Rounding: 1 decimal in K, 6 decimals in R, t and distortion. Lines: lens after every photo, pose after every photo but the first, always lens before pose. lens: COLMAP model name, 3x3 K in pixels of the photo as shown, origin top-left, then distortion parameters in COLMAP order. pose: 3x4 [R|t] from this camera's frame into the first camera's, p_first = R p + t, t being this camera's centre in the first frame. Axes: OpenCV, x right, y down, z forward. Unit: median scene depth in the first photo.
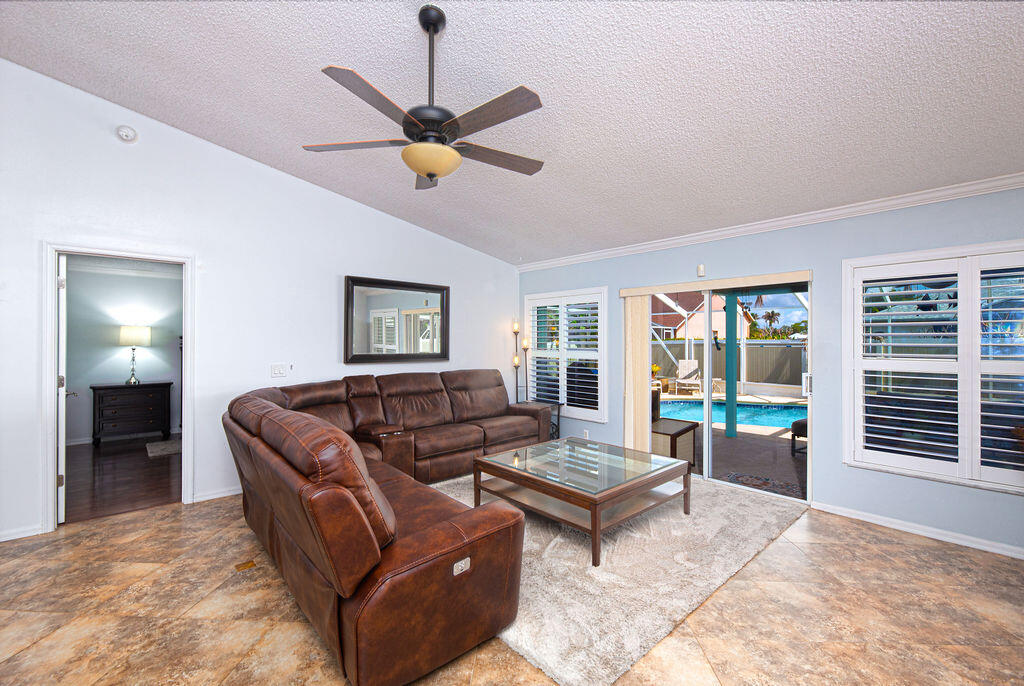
lens RADIAL K [[439.6, 0, 514.1], [0, 439.6, 336.7], [0, 0, 1]] dist [-0.000829, -0.001266]
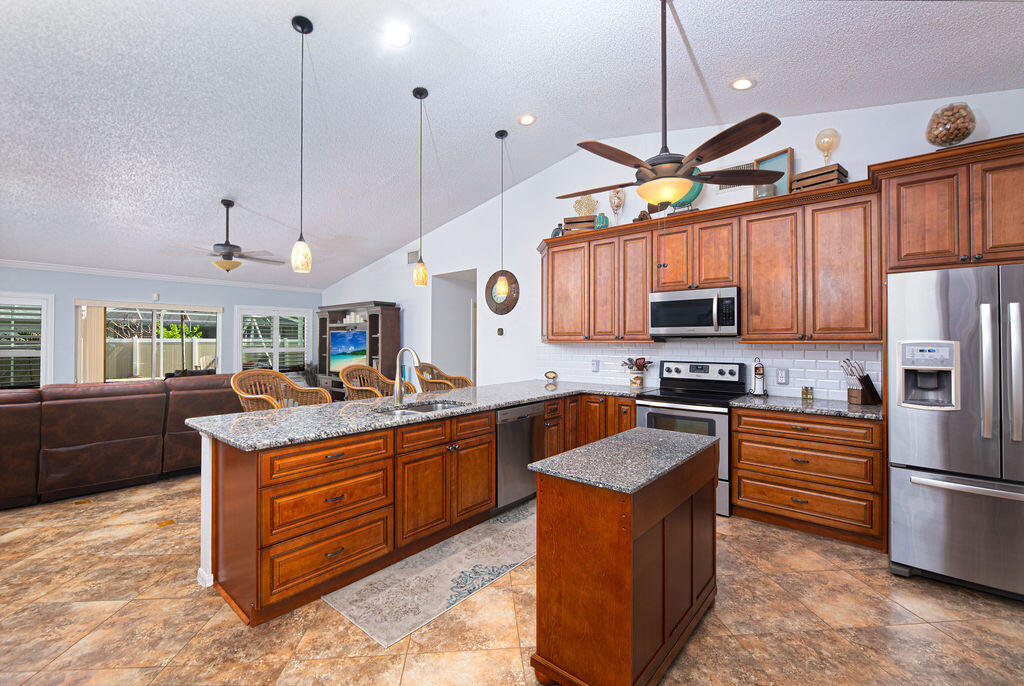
lens RADIAL K [[439.6, 0, 514.1], [0, 439.6, 336.7], [0, 0, 1]] dist [-0.000829, -0.001266]
pose [[-0.137096, 0.008252, 0.990523, -2.190092], [-0.011929, 0.999879, -0.009981, -0.005885], [-0.990486, -0.013185, -0.136981, -0.159512]]
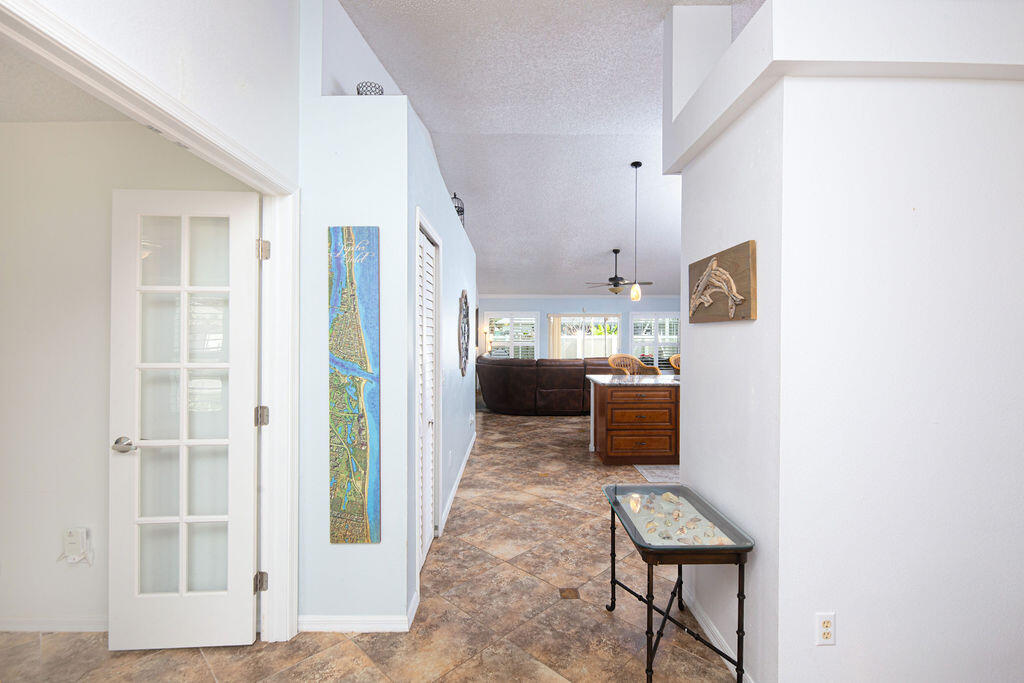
lens RADIAL K [[459.1, 0, 514.5], [0, 459.1, 327.8], [0, 0, 1]] dist [-0.002224, -0.001045]
pose [[0.659824, 0.016622, 0.751236, -2.999315], [-0.012307, 0.999860, -0.011313, -0.015158], [-0.751319, -0.001781, 0.659937, -0.770593]]
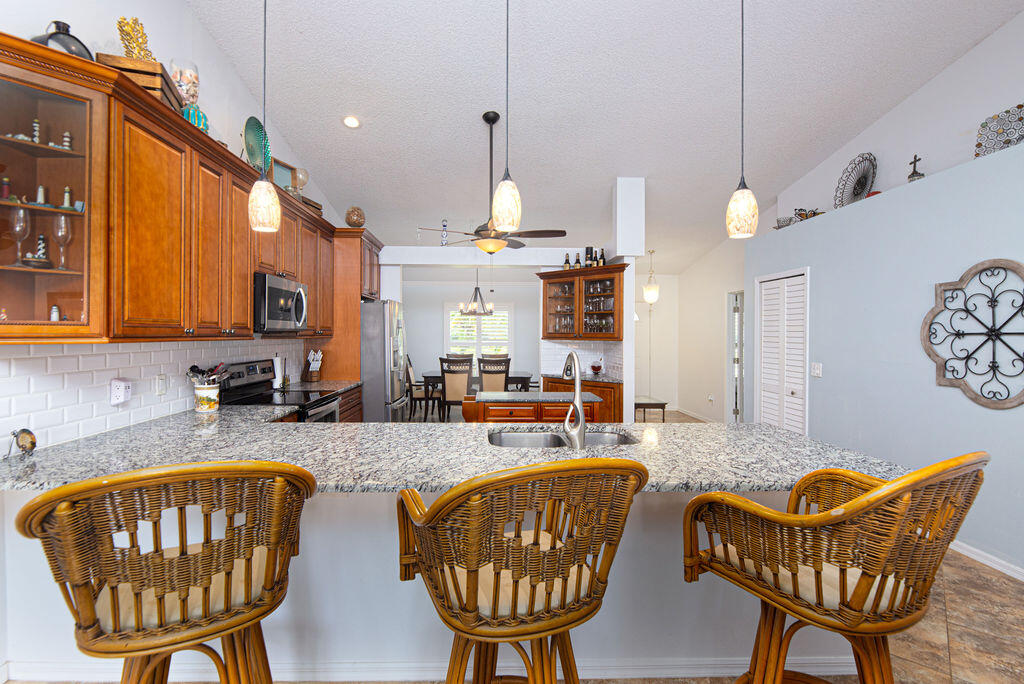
lens RADIAL K [[443.4, 0, 494.3], [0, 443.4, 332.3], [0, 0, 1]] dist [-0.001989, -0.000671]
pose [[-0.651368, -0.007811, -0.758722, -0.221320], [0.002319, 0.999922, -0.012285, -0.009030], [0.758759, -0.009762, -0.651299, 0.383319]]
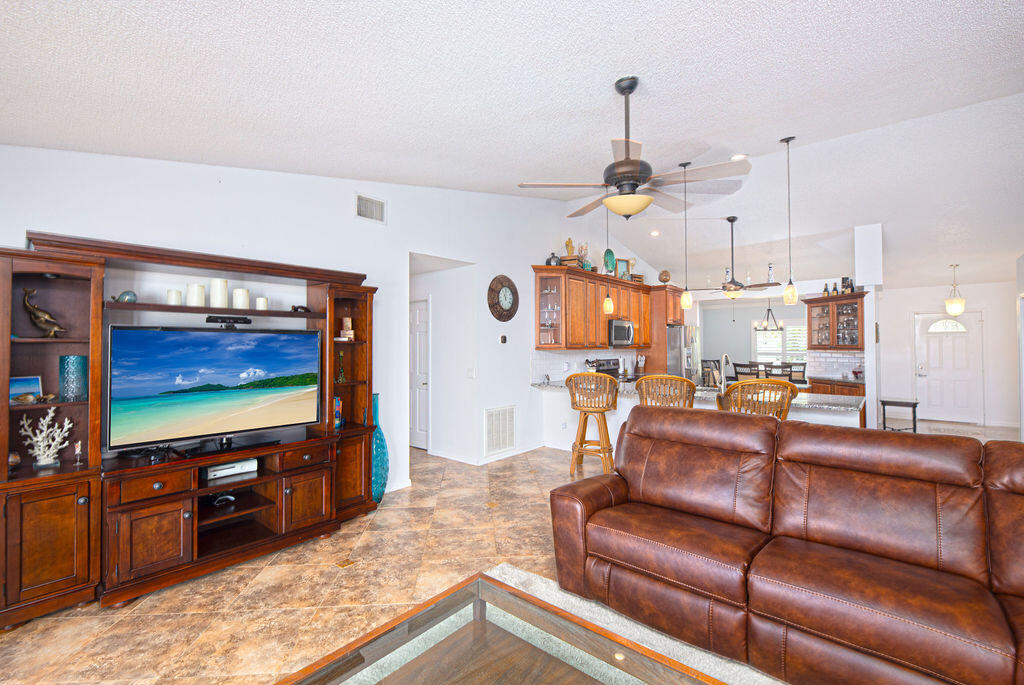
lens RADIAL K [[439.6, 0, 514.1], [0, 439.6, 336.2], [0, 0, 1]] dist [-0.000829, -0.001266]
pose [[-0.991507, -0.002551, -0.130032, 0.222318], [0.001296, 0.999564, -0.029494, -0.006206], [0.130050, -0.029412, -0.991071, 1.715436]]
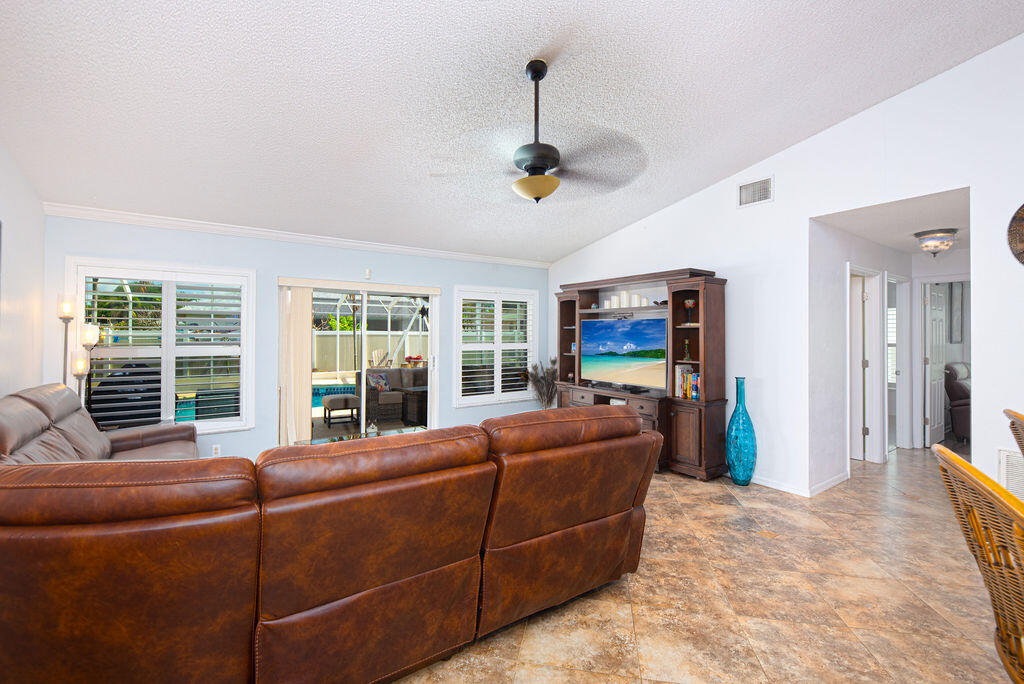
lens RADIAL K [[446.6, 0, 515.6], [0, 446.6, 329.4], [0, 0, 1]] dist [-0.001403, -0.000222]
pose [[0.121978, 0.007912, 0.992501, -1.141946], [-0.012720, 0.999899, -0.006407, 0.001598], [-0.992451, -0.011843, 0.122066, 0.728078]]
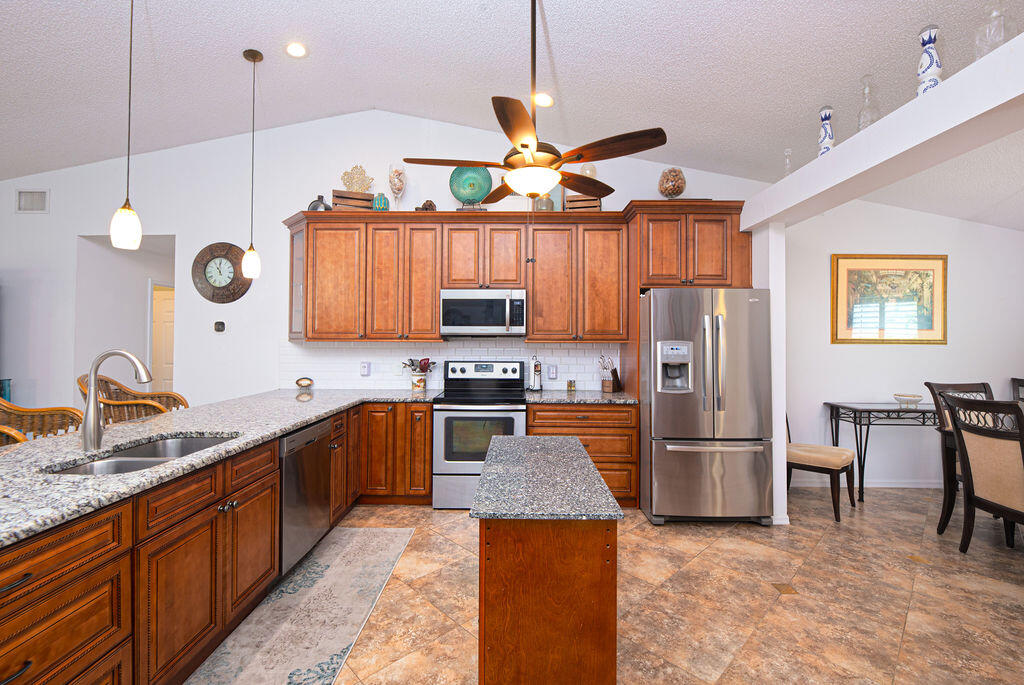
lens RADIAL K [[439.6, 0, 514.1], [0, 439.6, 336.2], [0, 0, 1]] dist [-0.000829, -0.001266]
pose [[-0.736648, 0.001428, 0.676275, -1.882488], [-0.013672, 0.999762, -0.017003, -0.004217], [-0.676138, -0.021771, -0.736453, 0.061004]]
